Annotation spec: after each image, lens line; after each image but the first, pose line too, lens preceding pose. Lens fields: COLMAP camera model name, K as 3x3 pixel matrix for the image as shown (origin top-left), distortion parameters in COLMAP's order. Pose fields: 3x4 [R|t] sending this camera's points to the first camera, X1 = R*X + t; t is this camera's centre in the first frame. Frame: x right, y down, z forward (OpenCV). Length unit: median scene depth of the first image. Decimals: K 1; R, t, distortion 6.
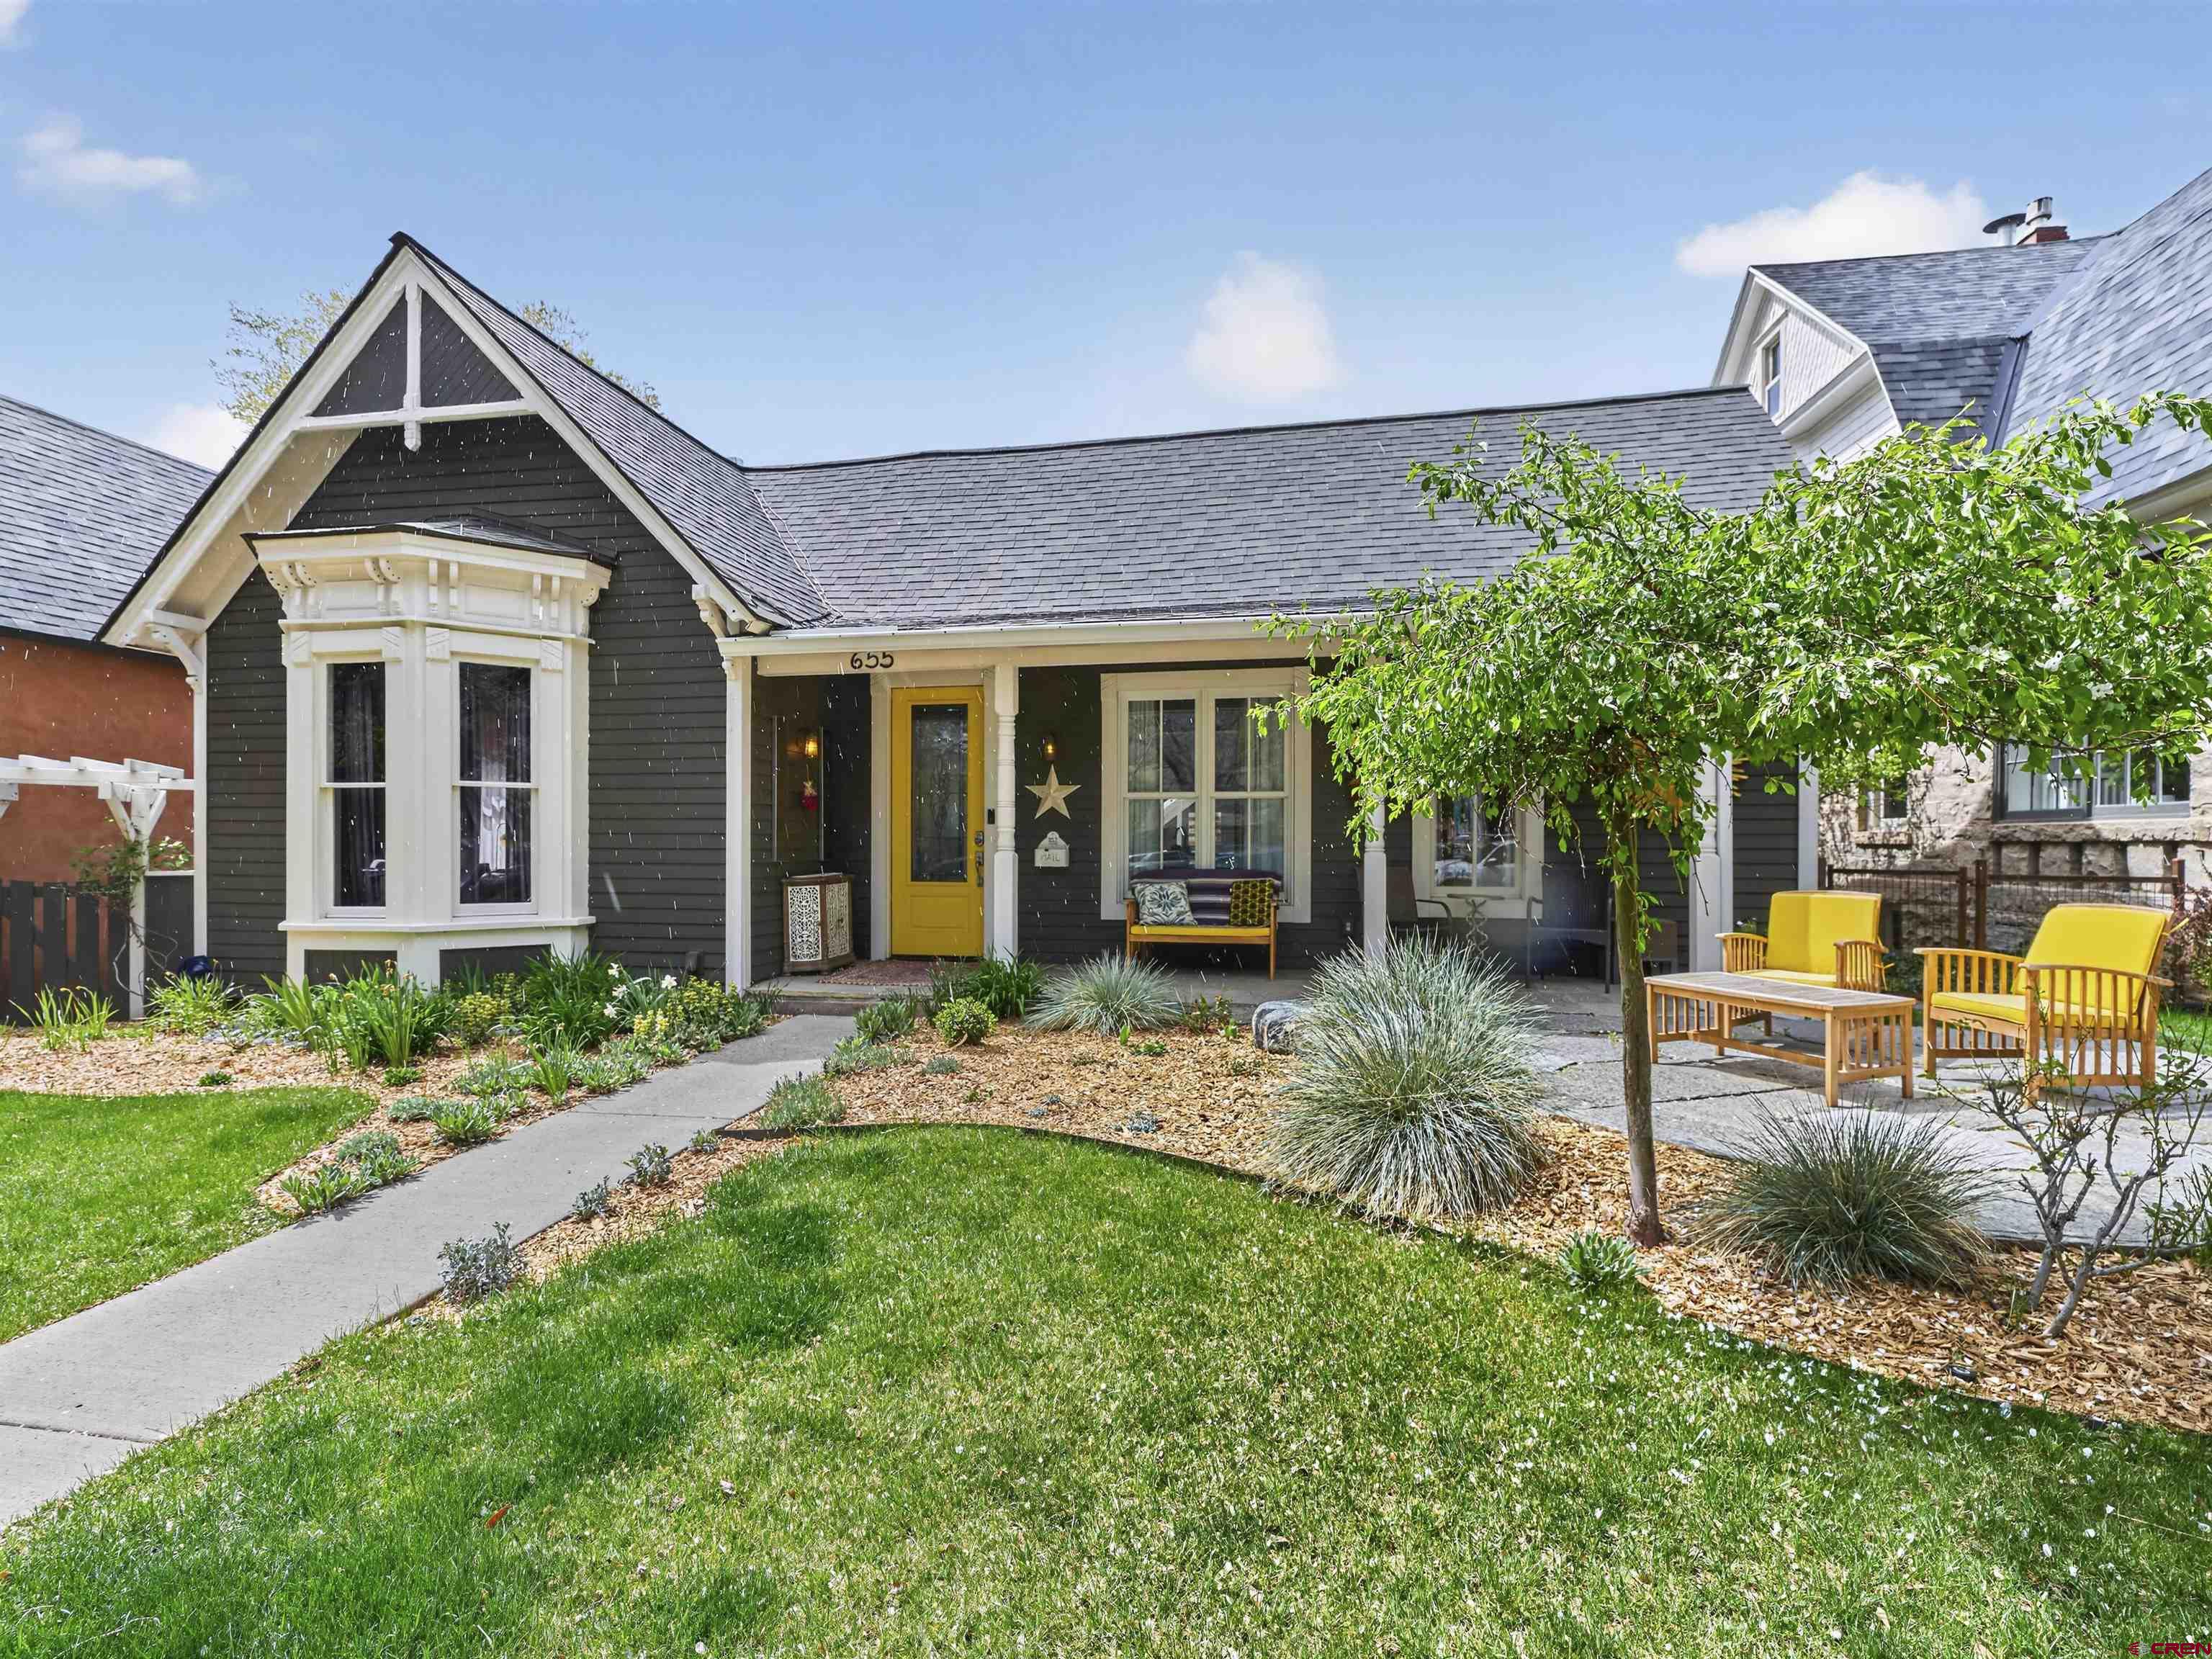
lens RADIAL K [[1013.9, 0, 1106.8], [0, 1013.9, 838.9], [0, 0, 1]] dist [0.003913, 0.001234]
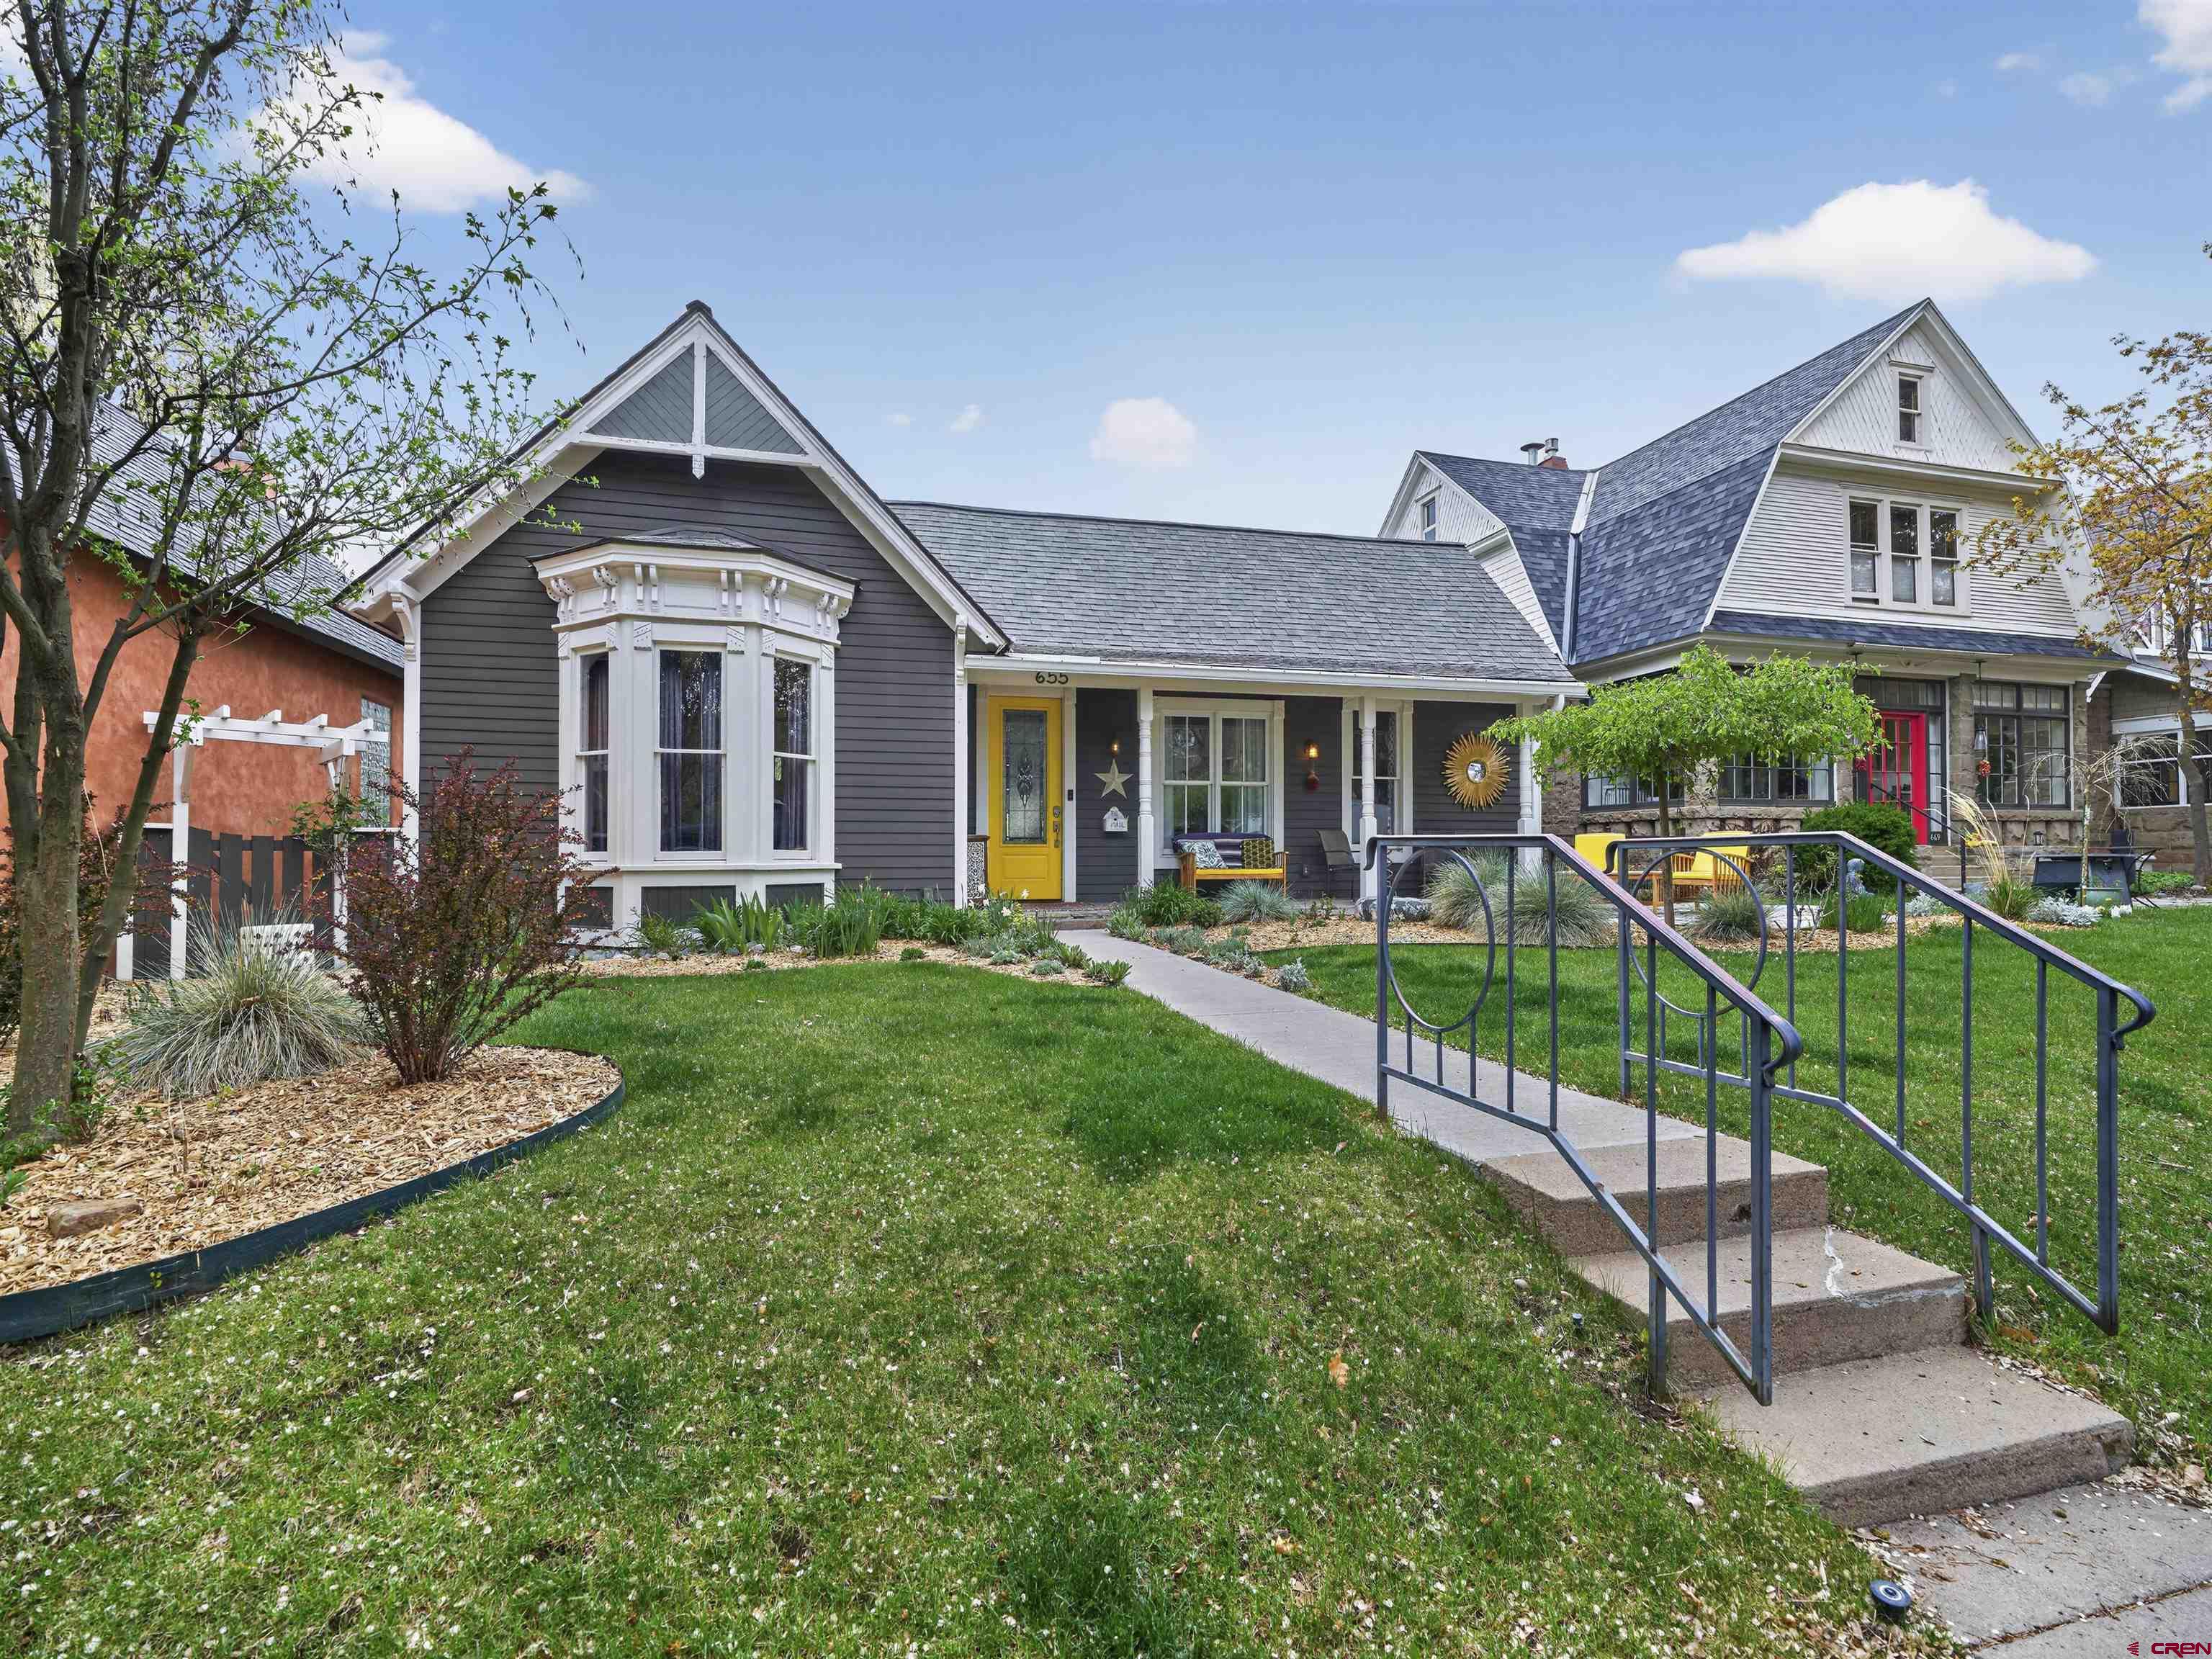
lens RADIAL K [[1013.9, 0, 1104.4], [0, 1013.9, 836.5], [0, 0, 1]] dist [0.003913, 0.001234]
pose [[0.907289, 0.006332, 0.420459, -0.728661], [0.000740, 0.999861, -0.016654, 0.063827], [-0.420506, 0.015421, 0.907159, -0.286734]]
